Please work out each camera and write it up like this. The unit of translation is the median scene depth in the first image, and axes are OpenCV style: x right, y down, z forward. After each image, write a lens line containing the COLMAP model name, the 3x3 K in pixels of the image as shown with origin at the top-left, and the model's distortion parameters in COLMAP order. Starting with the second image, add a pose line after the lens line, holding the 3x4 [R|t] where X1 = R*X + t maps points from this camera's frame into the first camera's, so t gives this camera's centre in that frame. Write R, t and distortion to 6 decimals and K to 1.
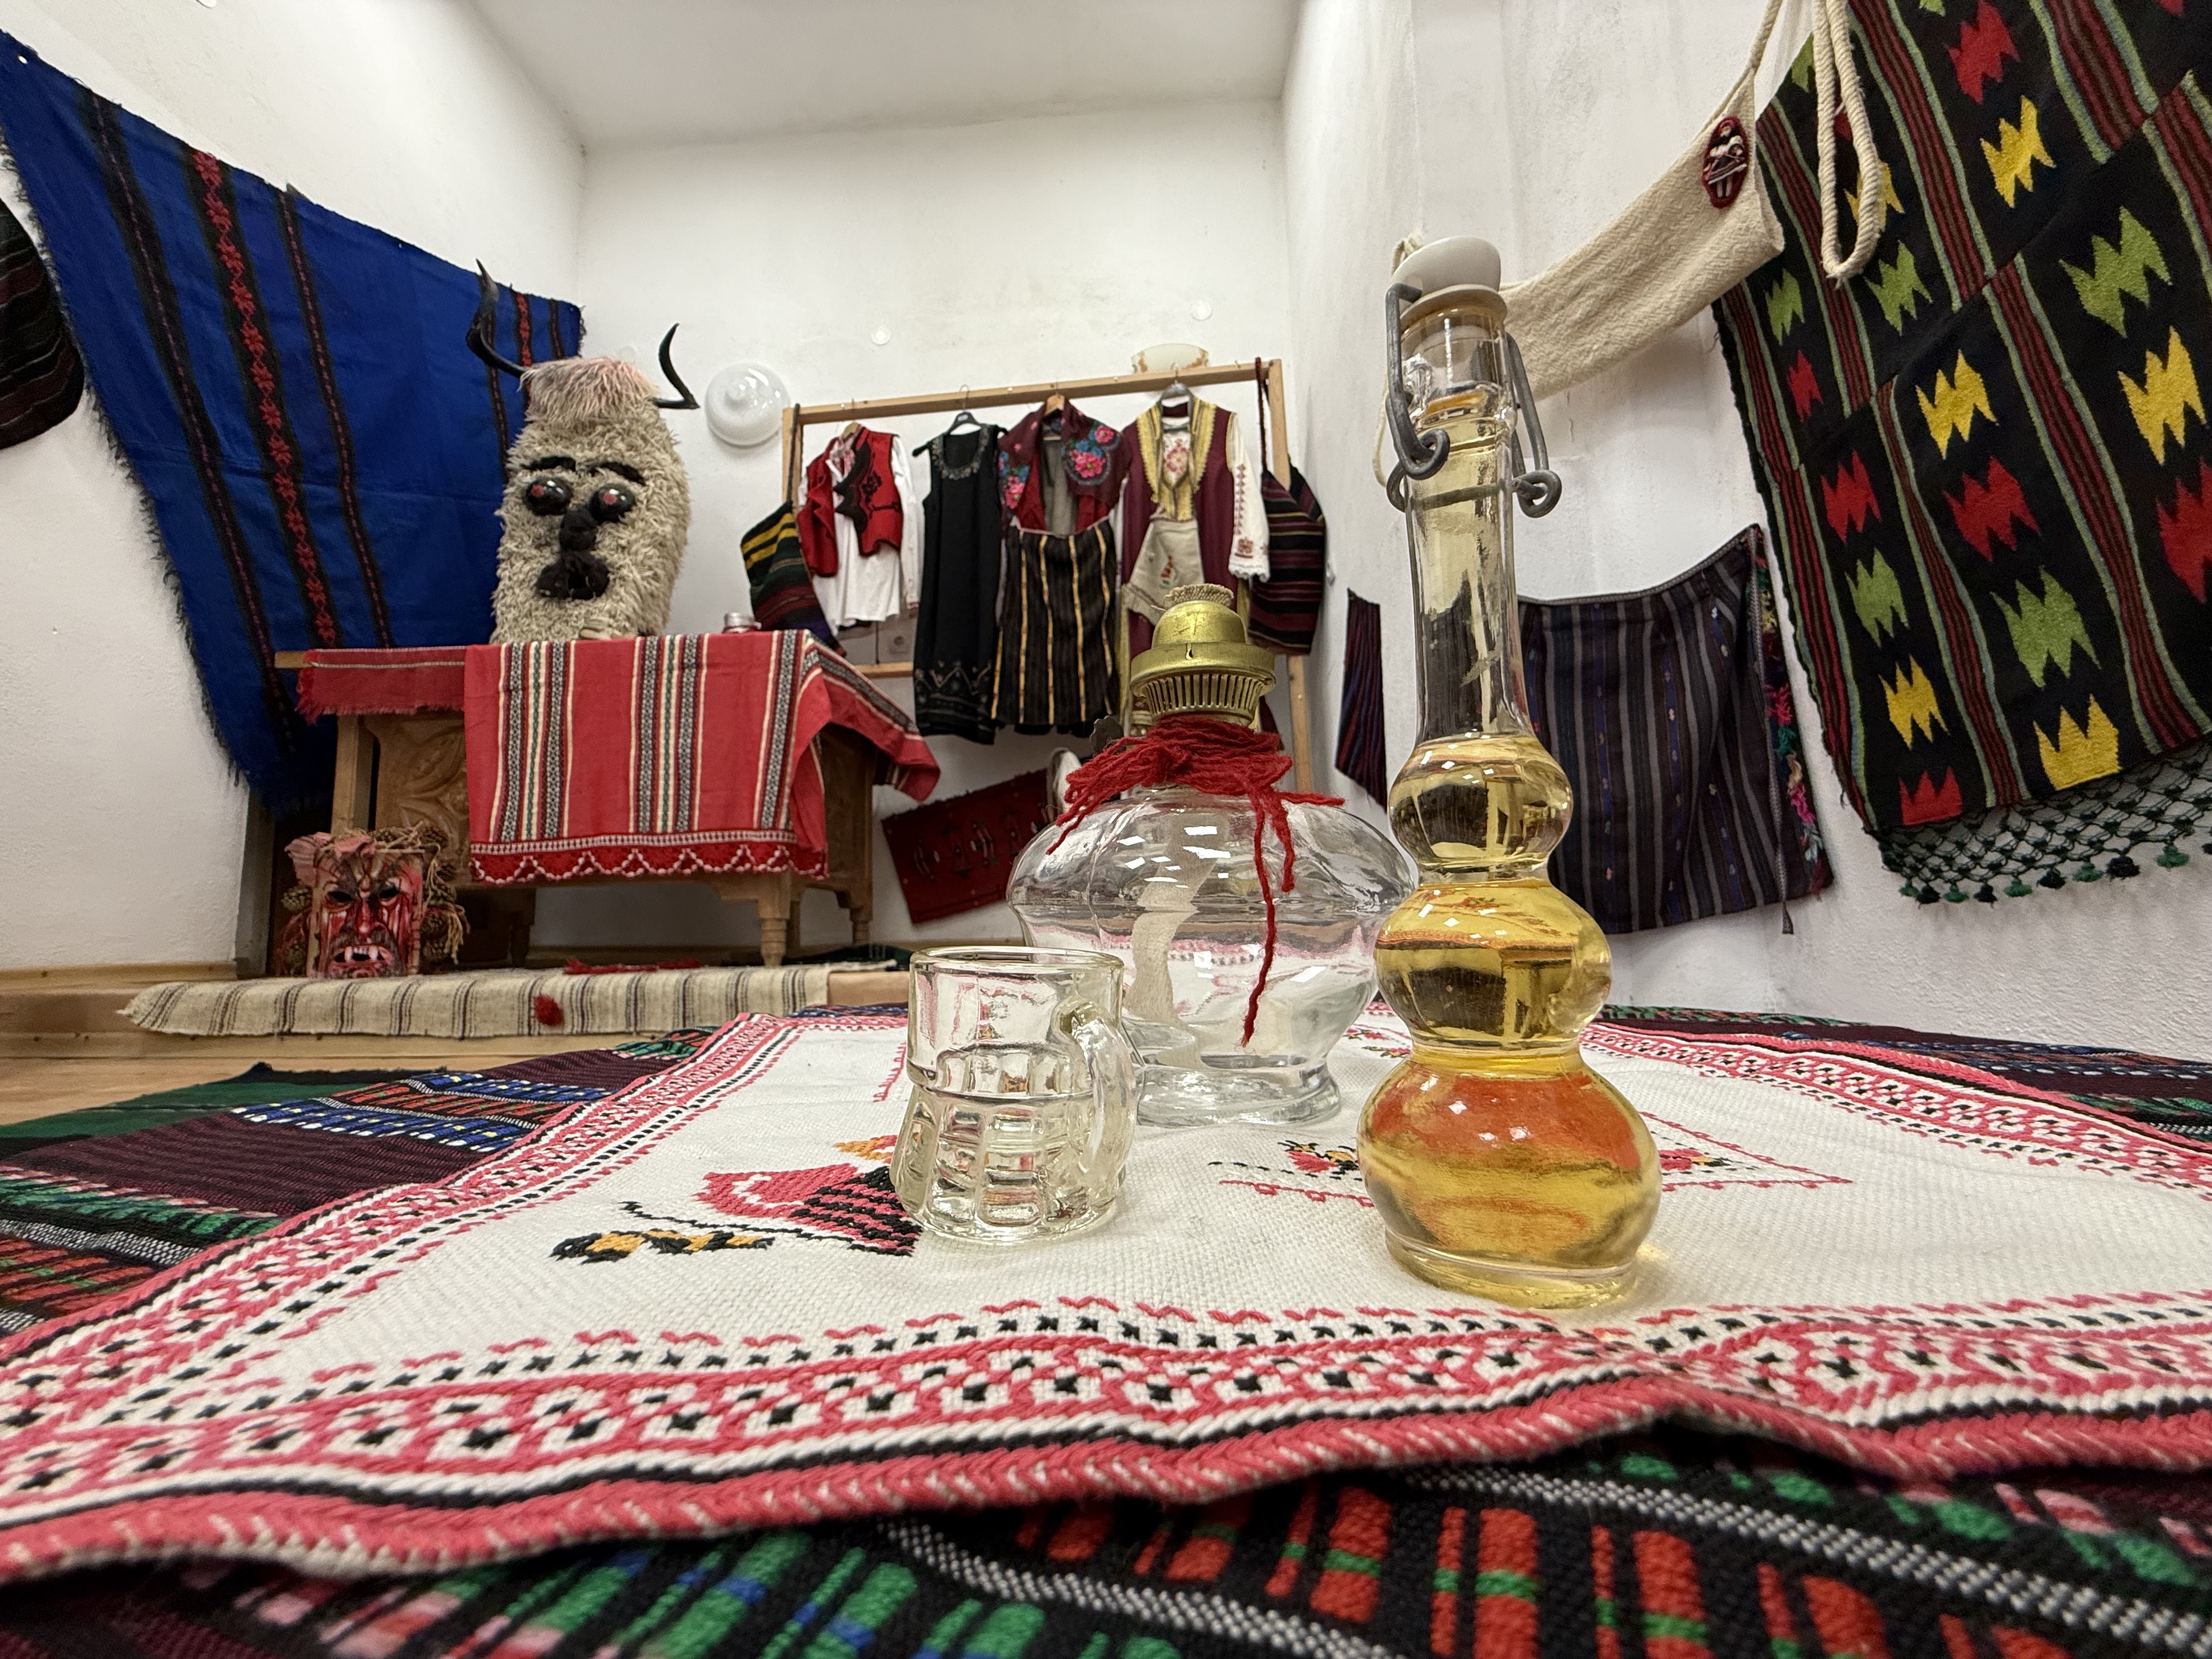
lens RADIAL K [[894.1, 0, 1103.6], [0, 894.1, 830.0], [0, 0, 1]] dist [-0.001993, 0.002048]
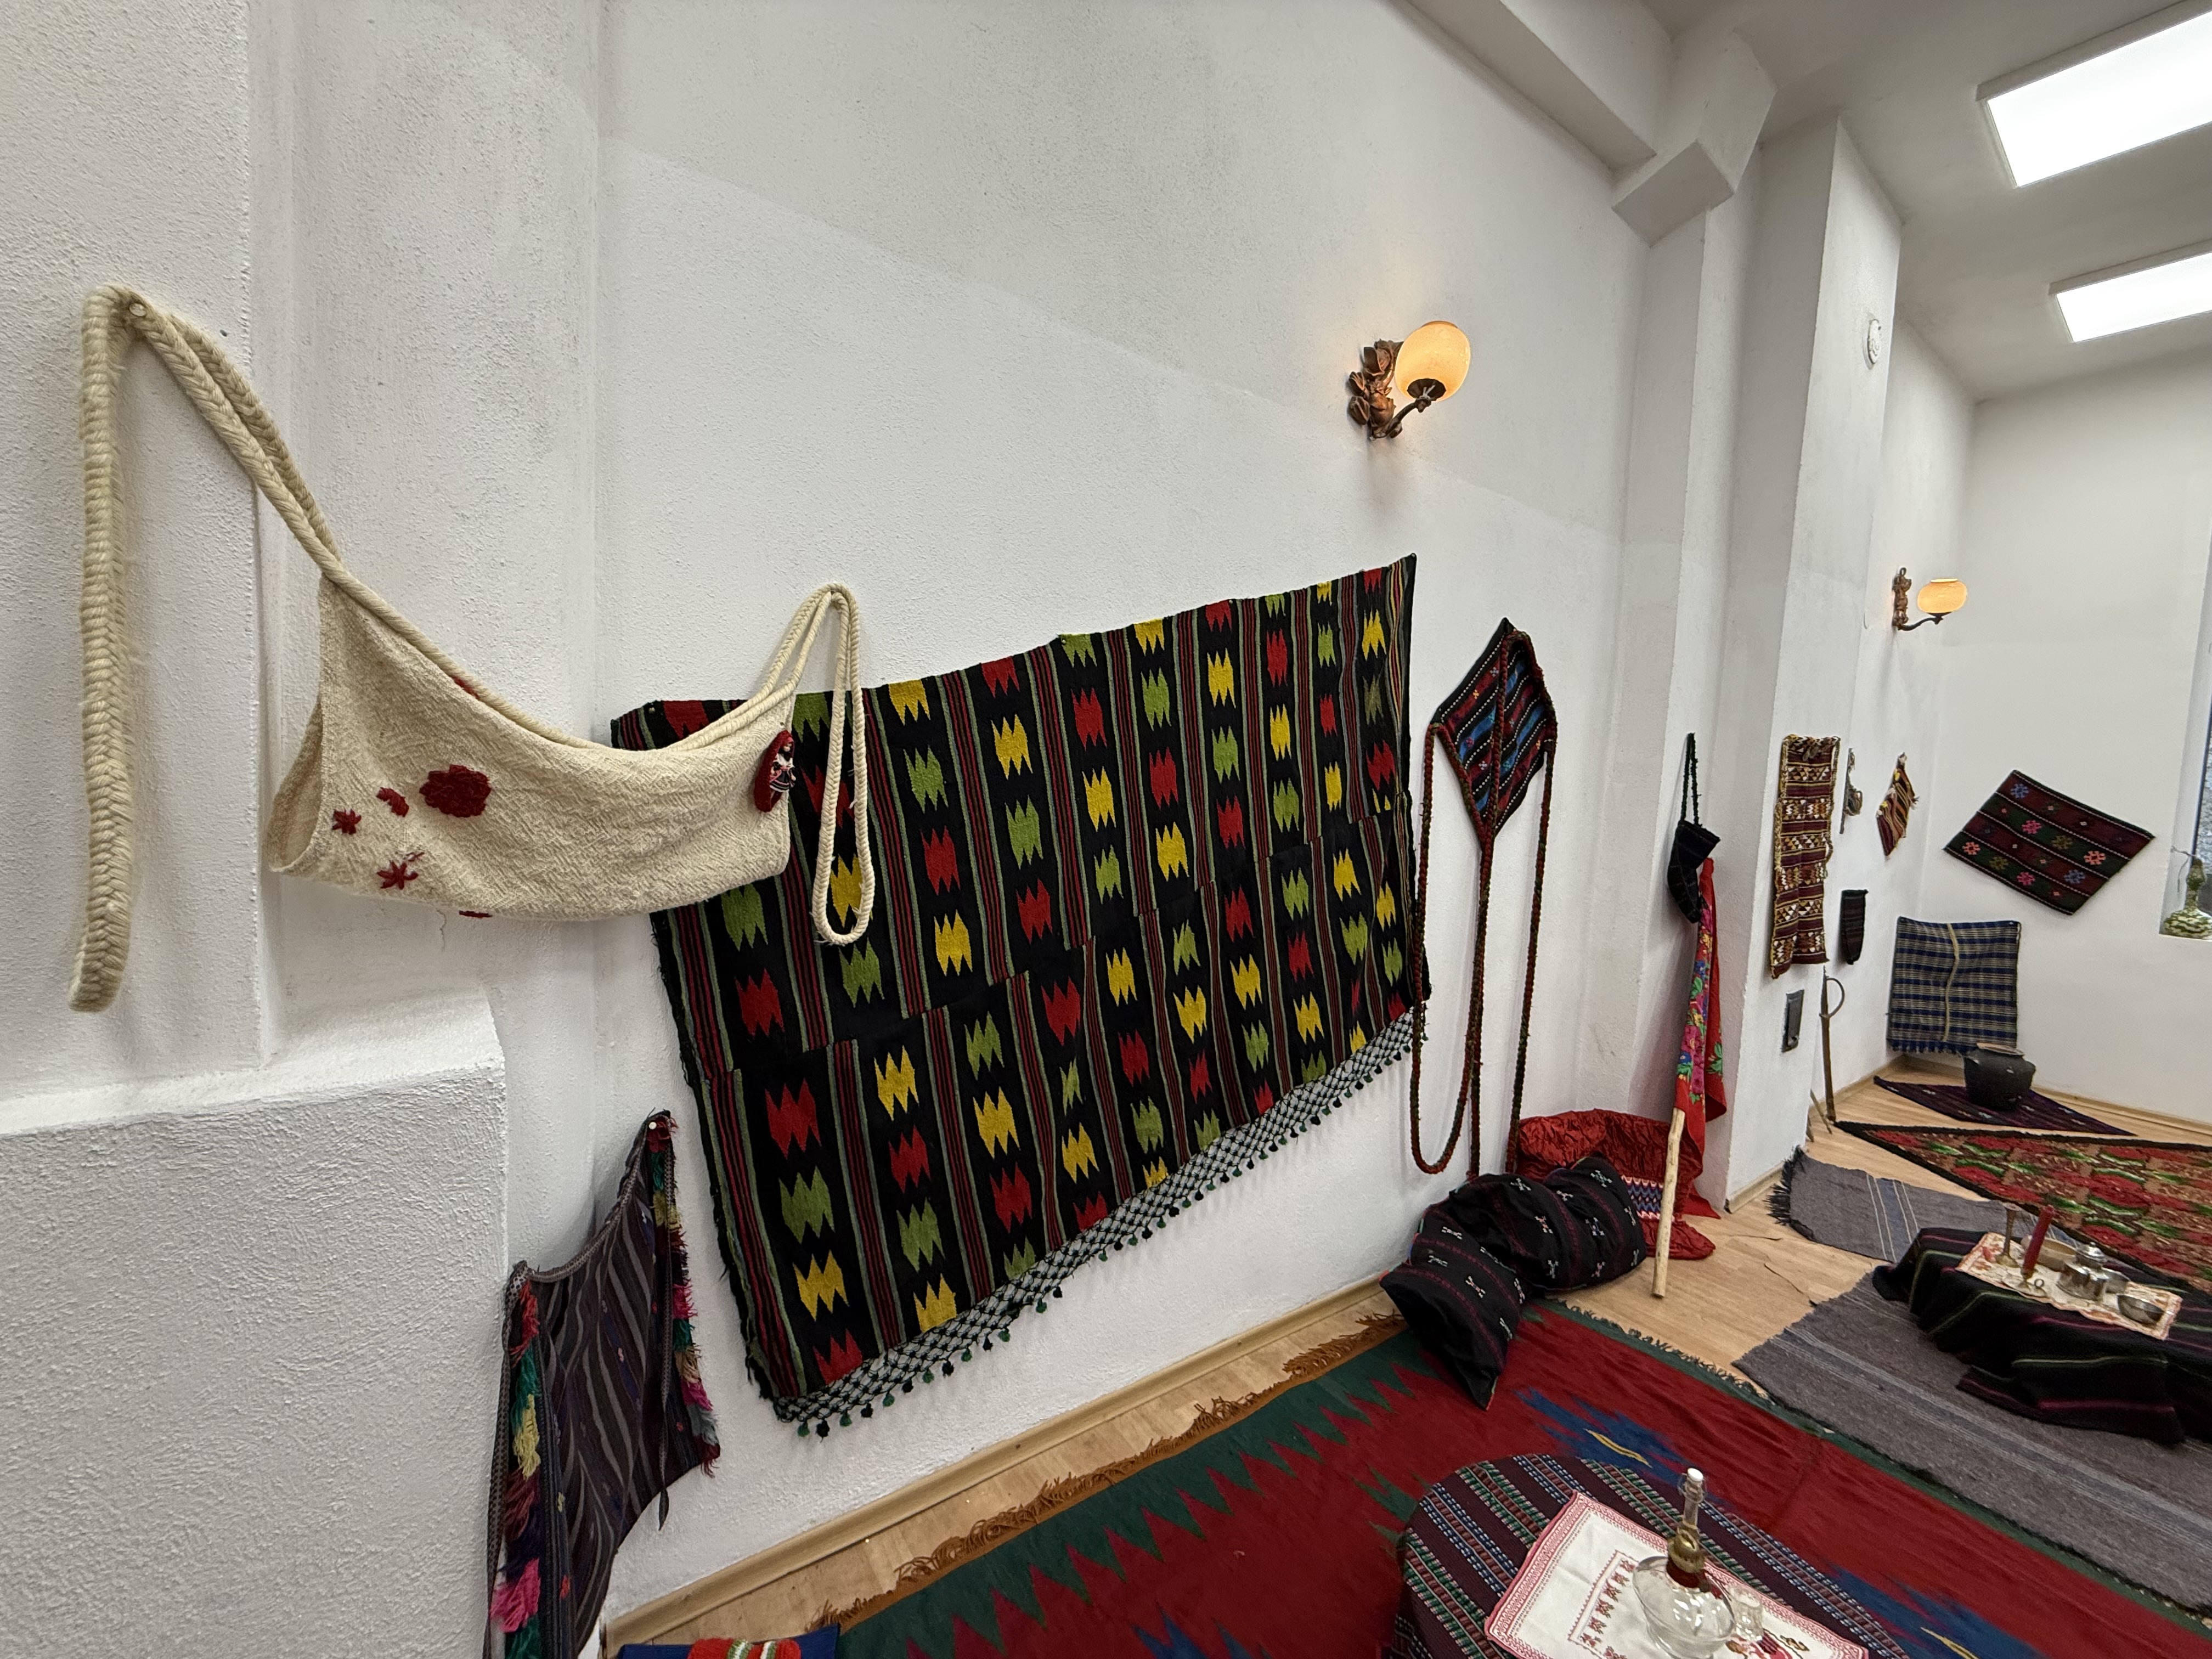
lens RADIAL K [[894.1, 0, 1103.5], [0, 894.1, 828.9], [0, 0, 1]] dist [-0.001993, 0.002048]
pose [[-0.628983, -0.057315, 0.775303, -0.161003], [-0.106442, 0.994236, -0.012853, -0.404659], [-0.770098, -0.090609, -0.631458, 0.761068]]
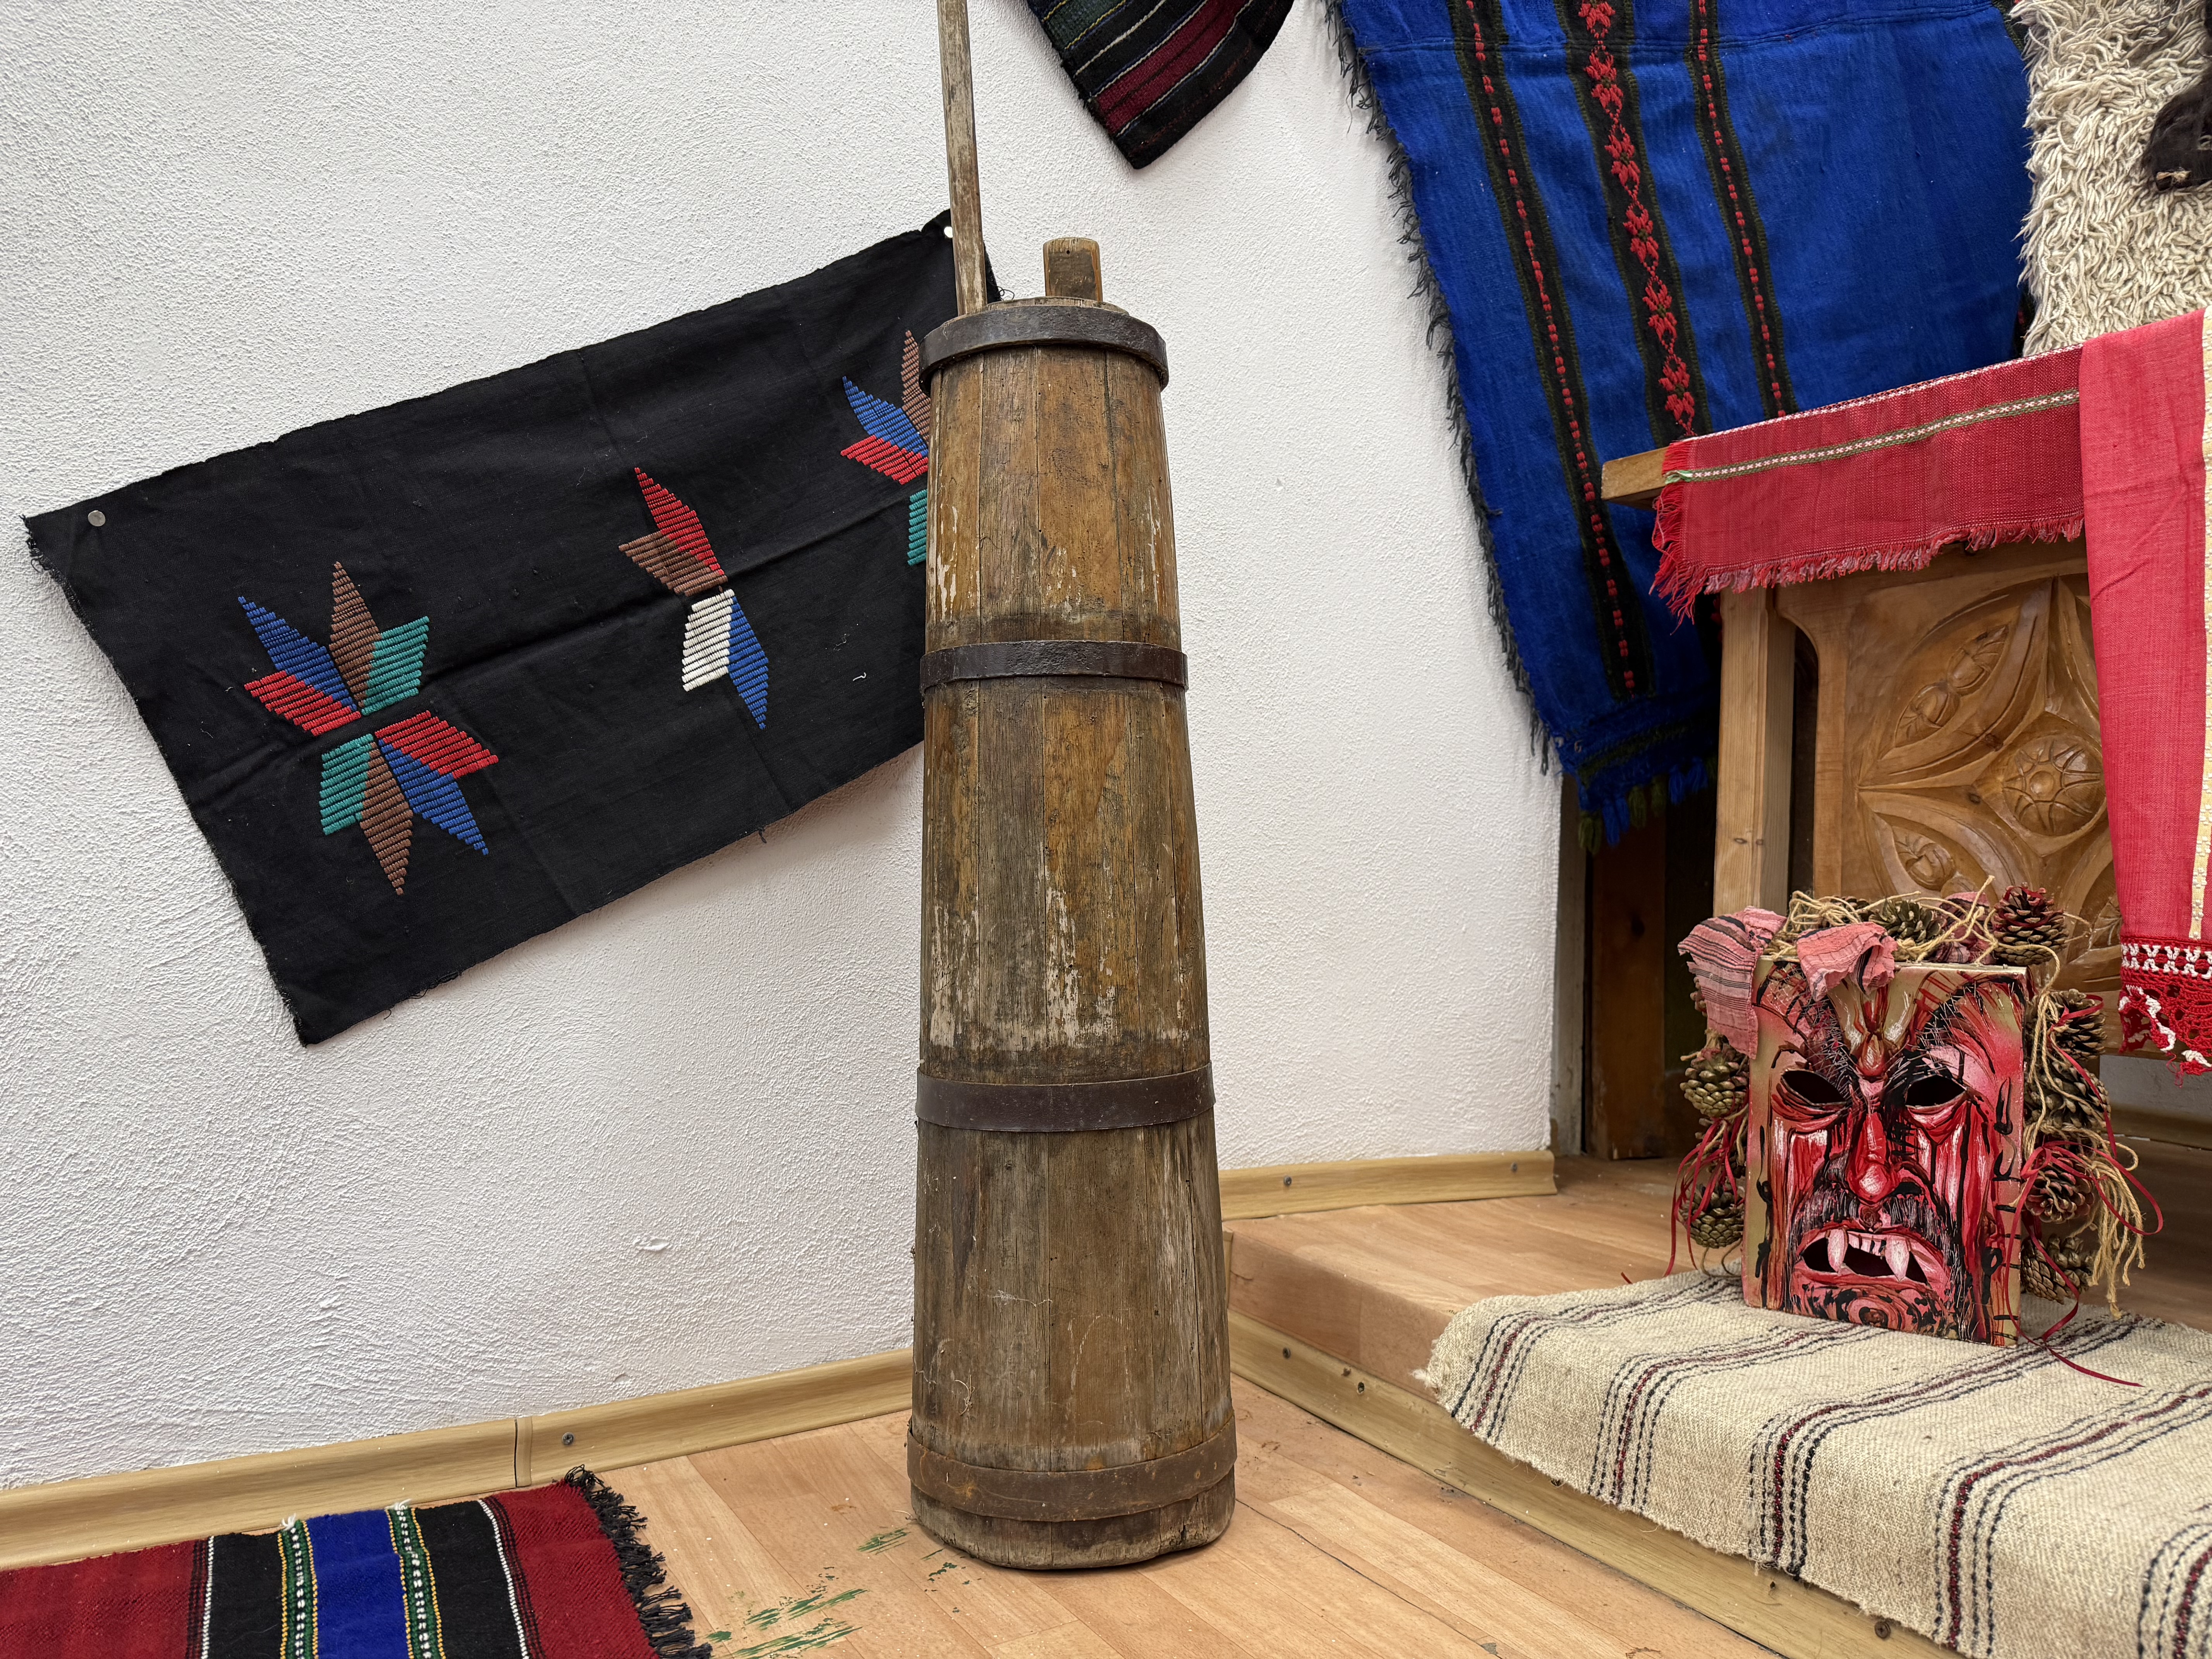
lens RADIAL K [[1570.1, 0, 1118.3], [0, 1570.1, 848.1], [0, 0, 1]] dist [0.065560, -0.084483]
pose [[0.578293, 0.021345, -0.815550, -0.410795], [0.036722, 0.997963, 0.052159, -0.057511], [0.815003, -0.060112, 0.576331, 0.334090]]
